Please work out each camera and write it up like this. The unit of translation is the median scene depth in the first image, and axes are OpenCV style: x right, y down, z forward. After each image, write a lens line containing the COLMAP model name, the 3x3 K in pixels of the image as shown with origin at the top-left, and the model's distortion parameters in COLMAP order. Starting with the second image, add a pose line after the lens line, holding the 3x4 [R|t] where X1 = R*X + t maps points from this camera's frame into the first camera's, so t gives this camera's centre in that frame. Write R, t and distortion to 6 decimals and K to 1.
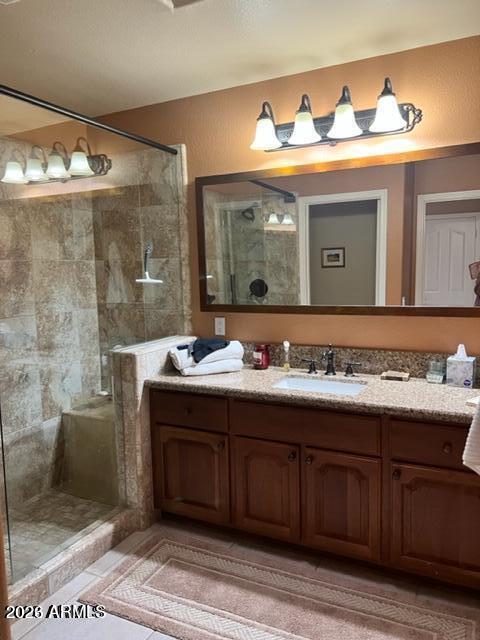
lens RADIAL K [[480.0, 0, 238.3], [0, 480.0, 320.9], [0, 0, 1]] dist [0.074514, -0.107619]
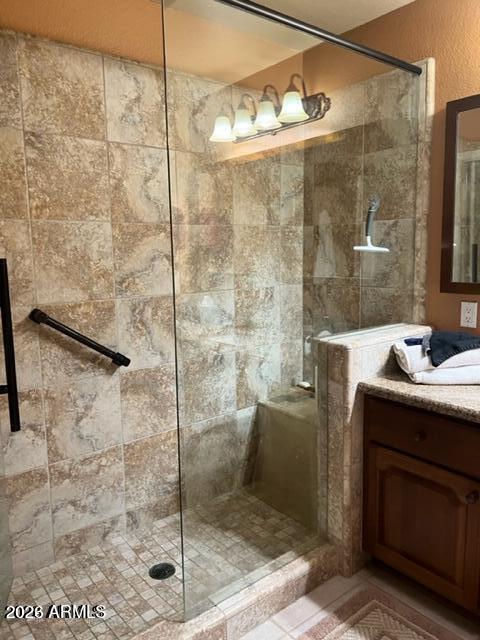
lens RADIAL K [[480.0, 0, 238.3], [0, 480.0, 320.9], [0, 0, 1]] dist [0.074514, -0.107619]
pose [[0.912976, 0.063957, -0.402969, -0.058998], [-0.043220, 0.997241, 0.060357, -0.007564], [0.405718, -0.037689, 0.913221, 0.209449]]
